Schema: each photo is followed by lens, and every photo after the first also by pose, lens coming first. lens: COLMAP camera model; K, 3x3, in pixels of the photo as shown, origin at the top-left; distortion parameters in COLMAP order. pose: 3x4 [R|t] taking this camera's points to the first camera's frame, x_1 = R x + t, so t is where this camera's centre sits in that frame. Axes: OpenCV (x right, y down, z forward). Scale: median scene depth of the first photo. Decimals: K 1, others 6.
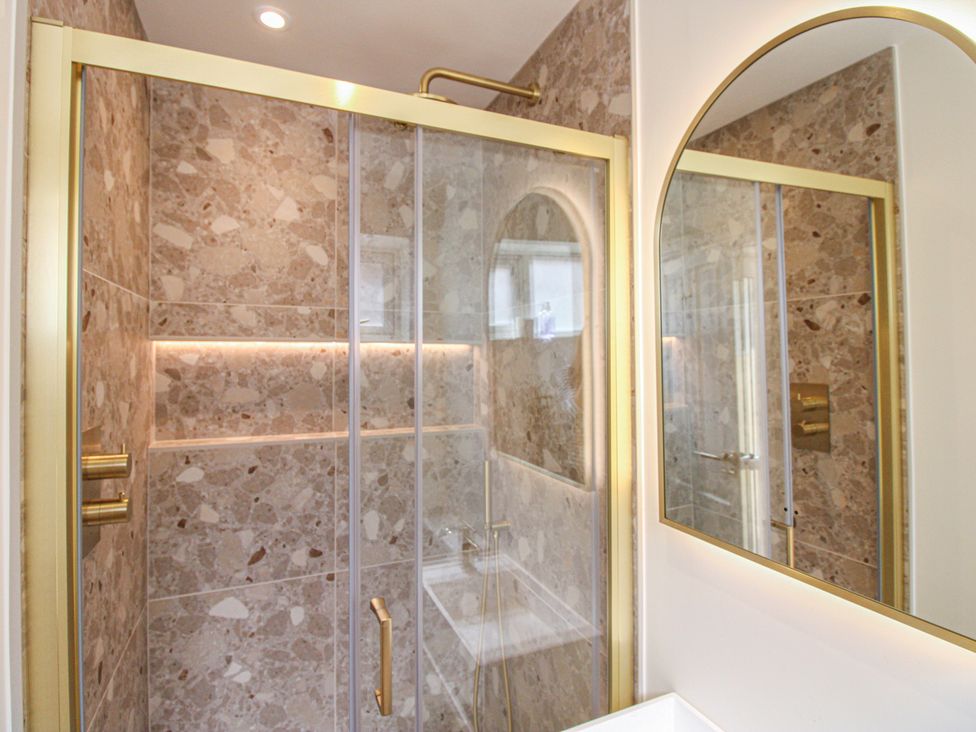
lens RADIAL K [[507.6, 0, 481.0], [0, 507.6, 342.5], [0, 0, 1]] dist [0.001017, -0.014843]
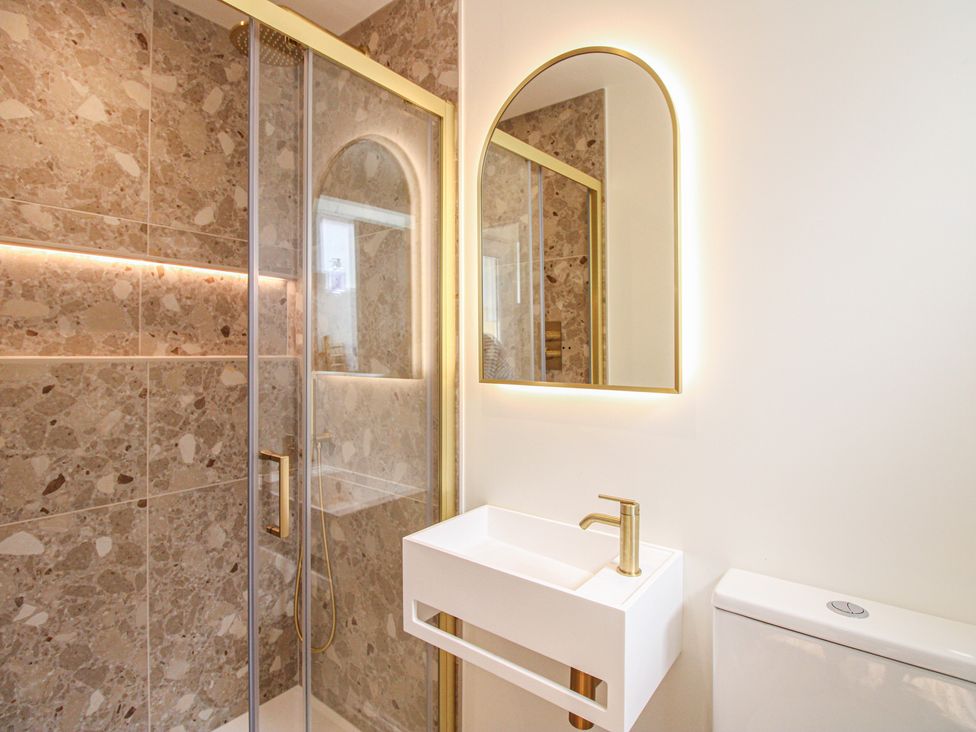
lens RADIAL K [[507.6, 0, 481.0], [0, 507.6, 342.5], [0, 0, 1]] dist [0.001017, -0.014843]
pose [[0.877769, 0.008735, 0.479005, -0.196939], [-0.013145, 0.999896, 0.005854, 0.146352], [-0.478904, -0.011435, 0.877793, -0.141463]]
